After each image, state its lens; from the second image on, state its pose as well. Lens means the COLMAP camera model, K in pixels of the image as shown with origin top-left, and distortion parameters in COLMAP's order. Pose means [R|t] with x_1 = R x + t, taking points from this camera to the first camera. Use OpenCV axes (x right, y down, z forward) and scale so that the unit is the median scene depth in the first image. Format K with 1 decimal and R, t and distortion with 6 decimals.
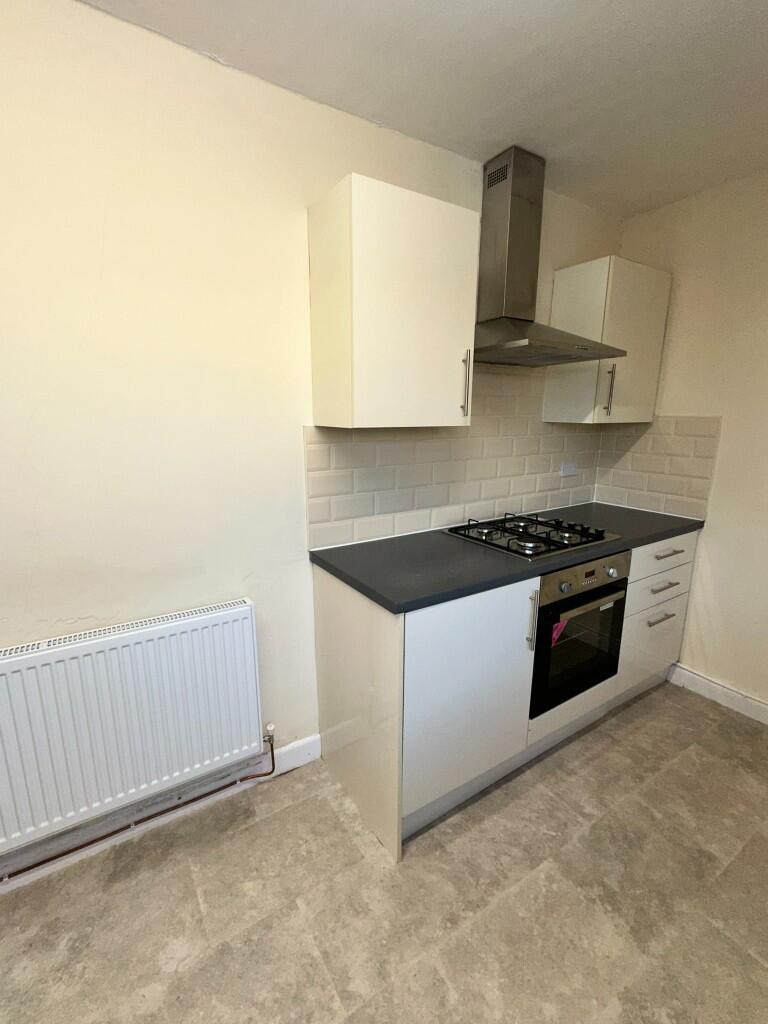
lens RADIAL K [[456.6, 0, 383.5], [0, 456.6, 516.9], [0, 0, 1]] dist [-0.000568, 0.000443]
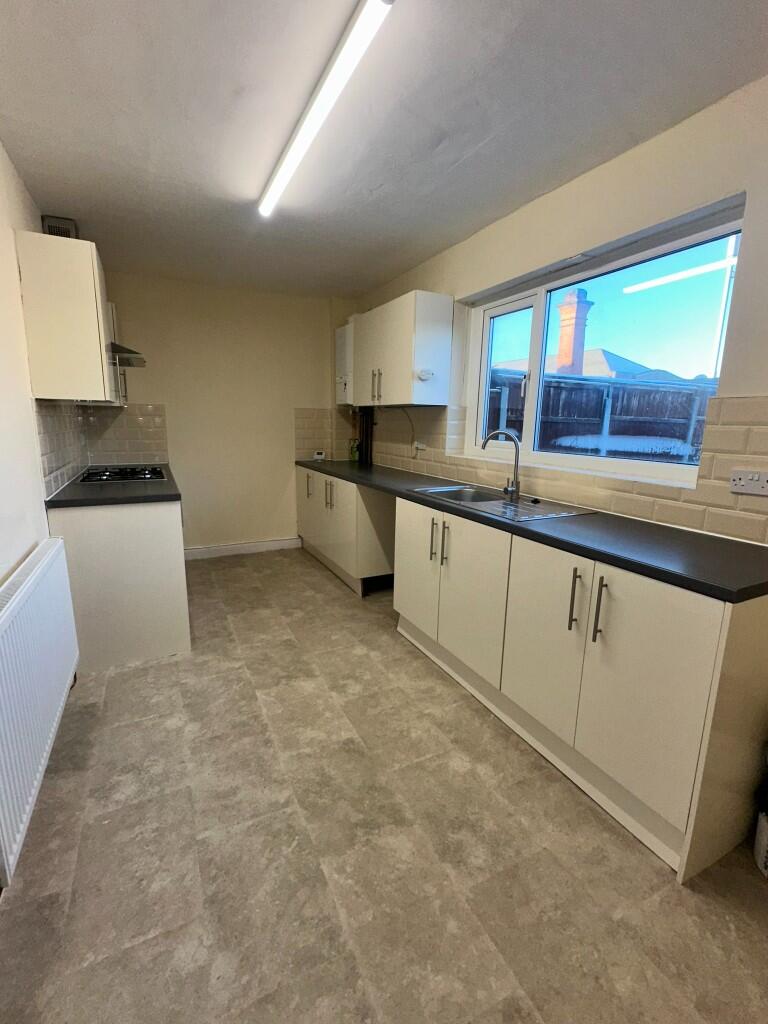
lens RADIAL K [[456.6, 0, 384.6], [0, 456.6, 515.1], [0, 0, 1]] dist [-0.000568, 0.000443]
pose [[0.109471, -0.201217, 0.973410, -1.642835], [0.207418, 0.962362, 0.175607, 0.114770], [-0.972108, 0.182679, 0.147087, -0.082378]]
